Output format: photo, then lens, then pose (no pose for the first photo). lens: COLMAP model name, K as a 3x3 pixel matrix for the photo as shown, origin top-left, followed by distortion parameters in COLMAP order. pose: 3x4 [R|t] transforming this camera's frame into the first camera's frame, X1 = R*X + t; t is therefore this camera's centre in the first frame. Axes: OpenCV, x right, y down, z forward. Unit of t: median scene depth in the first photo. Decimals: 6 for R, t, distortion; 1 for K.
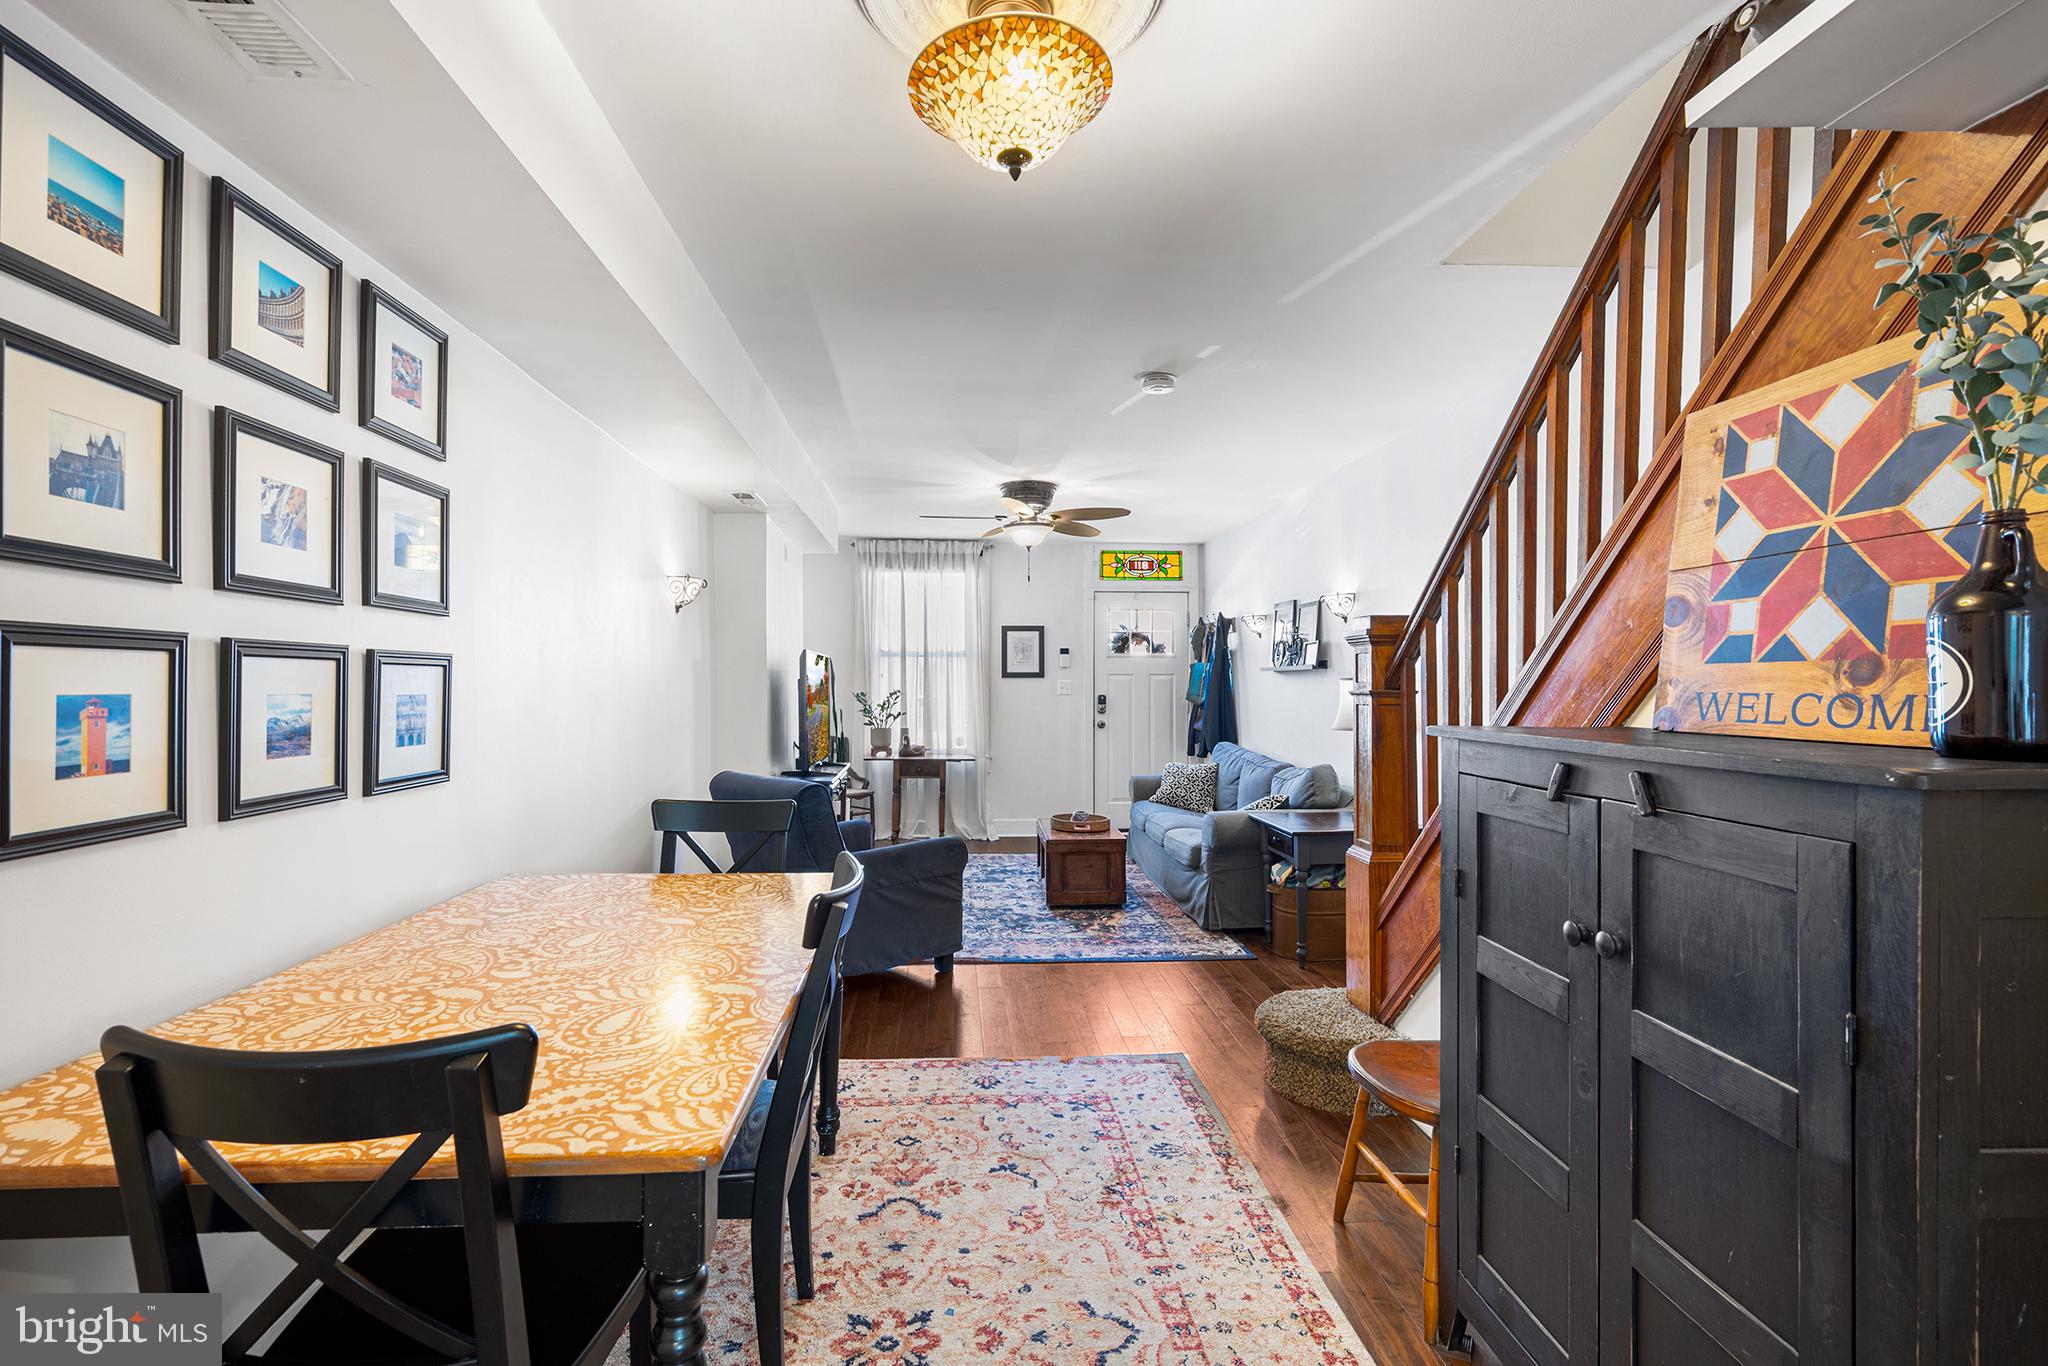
lens RADIAL K [[935.2, 0, 1017.8], [0, 935.2, 688.1], [0, 0, 1]] dist [-0.000077, -0.001558]
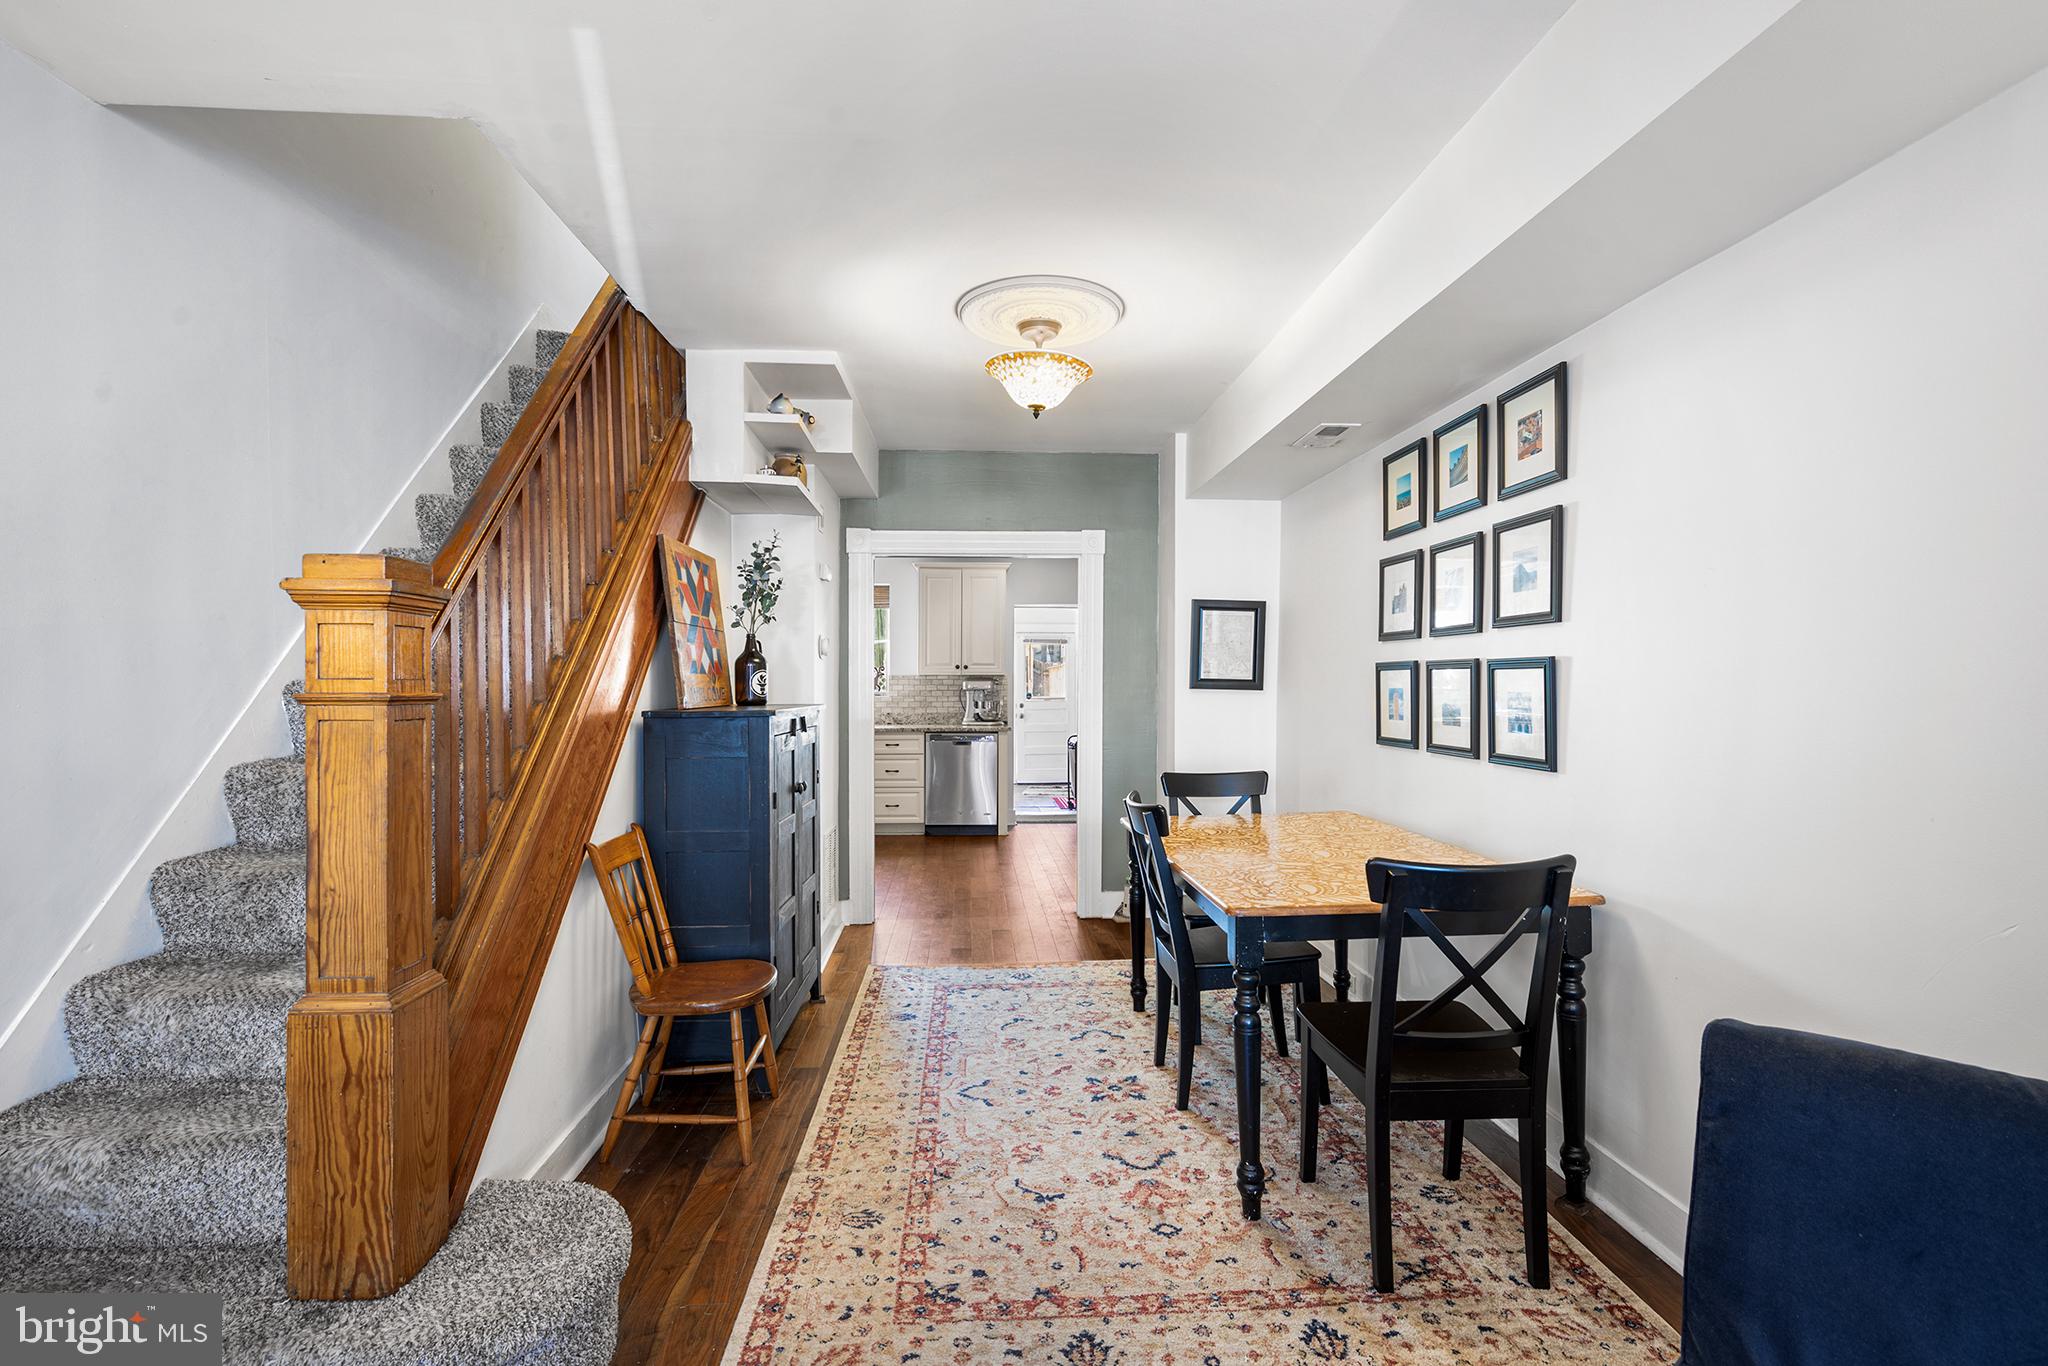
lens RADIAL K [[935.2, 0, 1017.8], [0, 935.2, 690.9], [0, 0, 1]] dist [-0.000077, -0.001558]
pose [[-0.999820, -0.000940, 0.018972, -0.000369], [-0.000753, 0.999951, 0.009871, -0.004891], [-0.018981, 0.009855, -0.999771, 1.680305]]
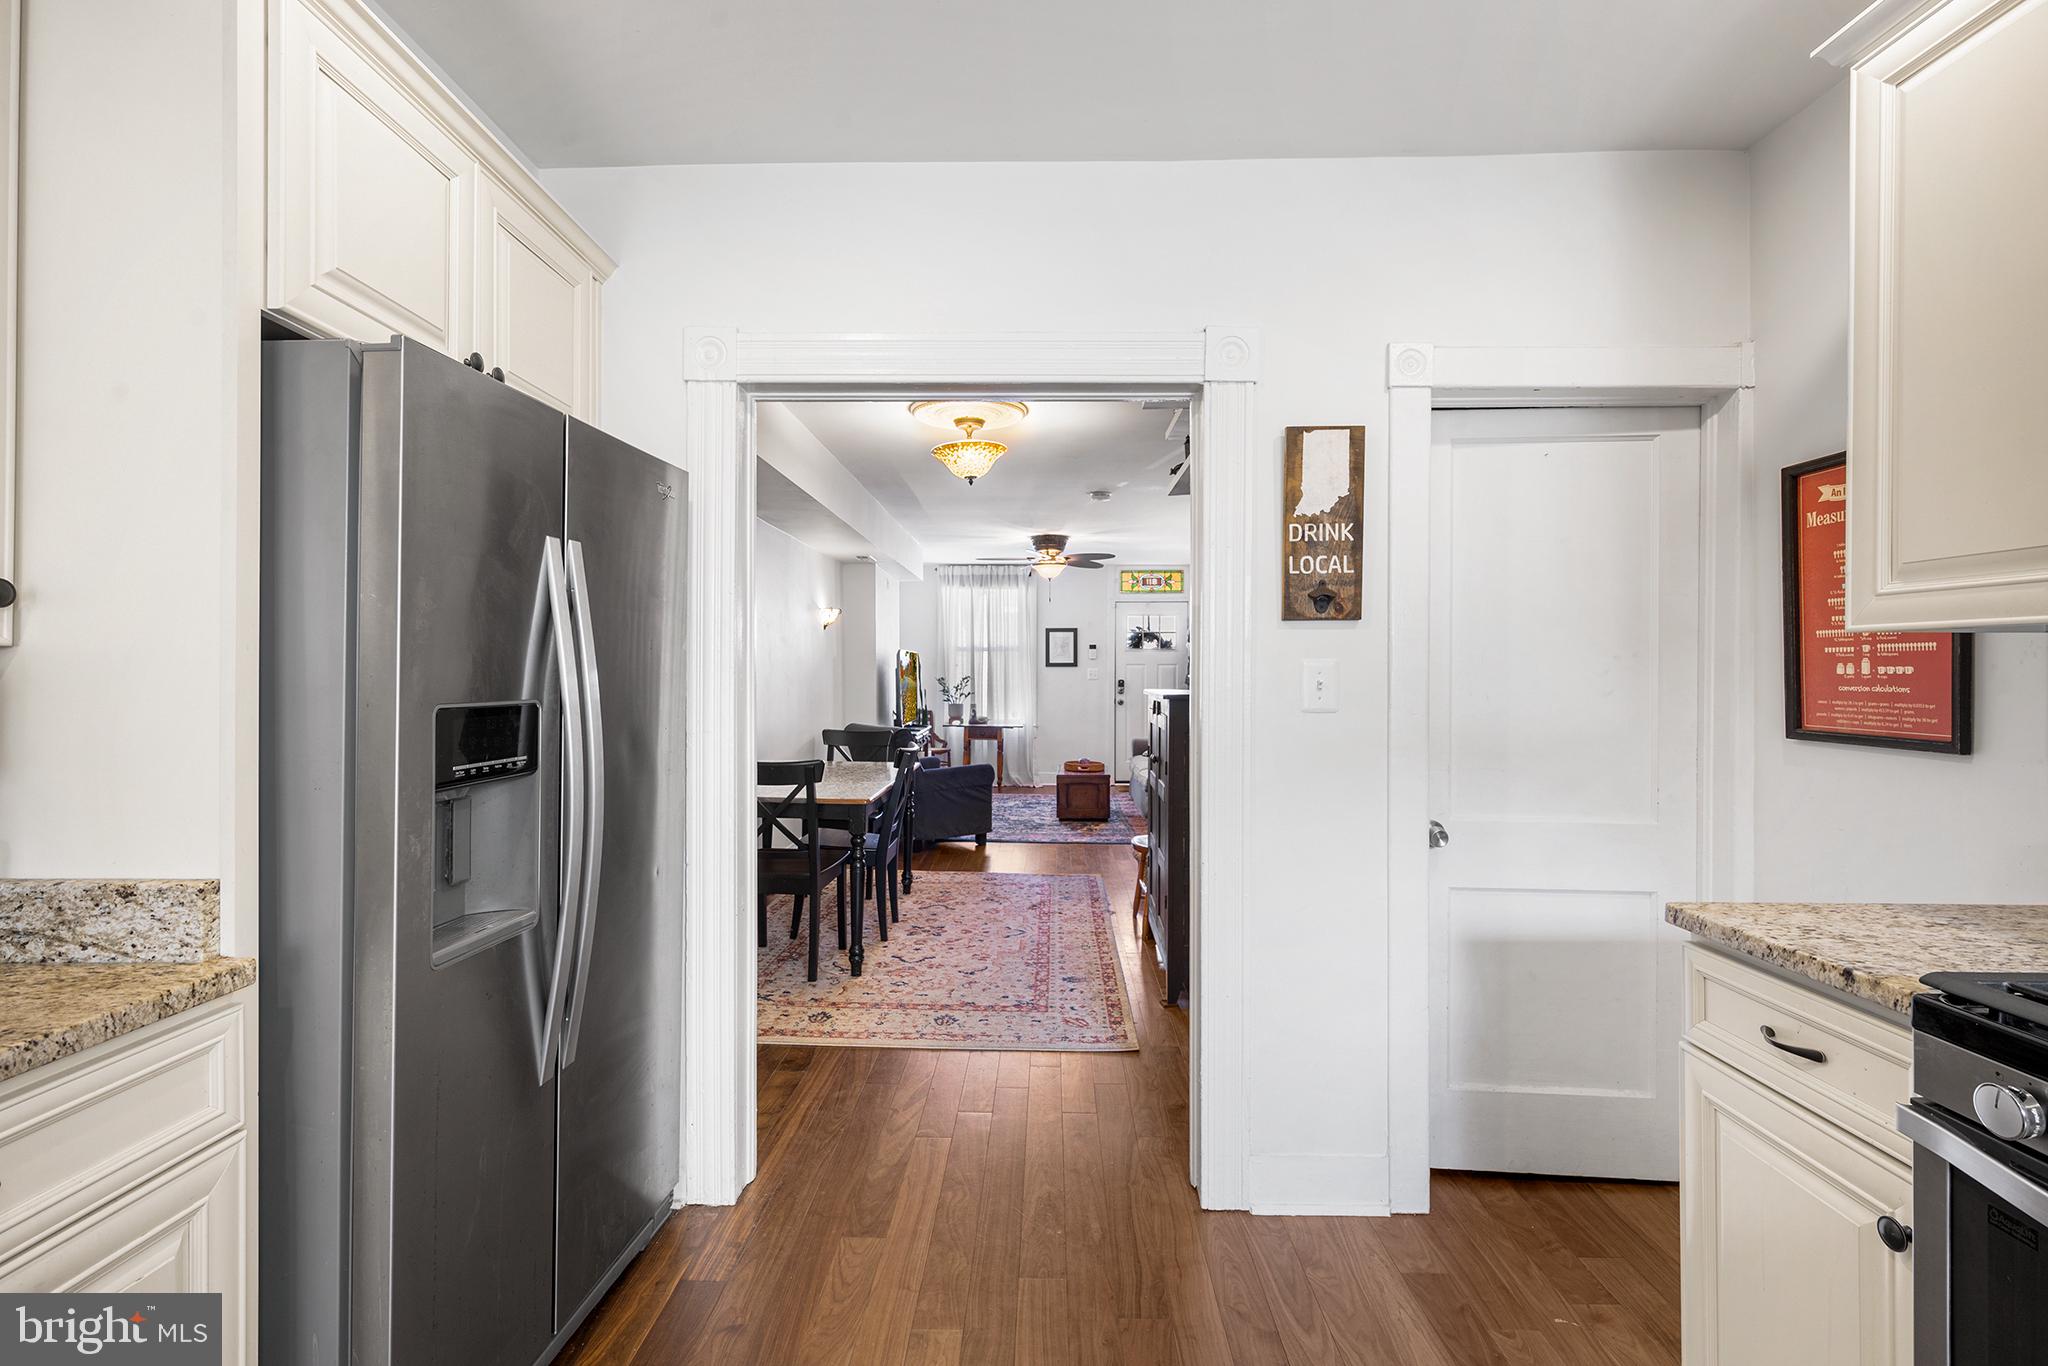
lens RADIAL K [[935.2, 0, 1024.5], [0, 935.2, 676.3], [0, 0, 1]] dist [-0.000077, -0.001558]
pose [[0.995205, 0.002626, -0.097771, 0.240644], [-0.002445, 0.999995, 0.001973, -0.000028], [0.097776, -0.001724, 0.995207, -0.969475]]
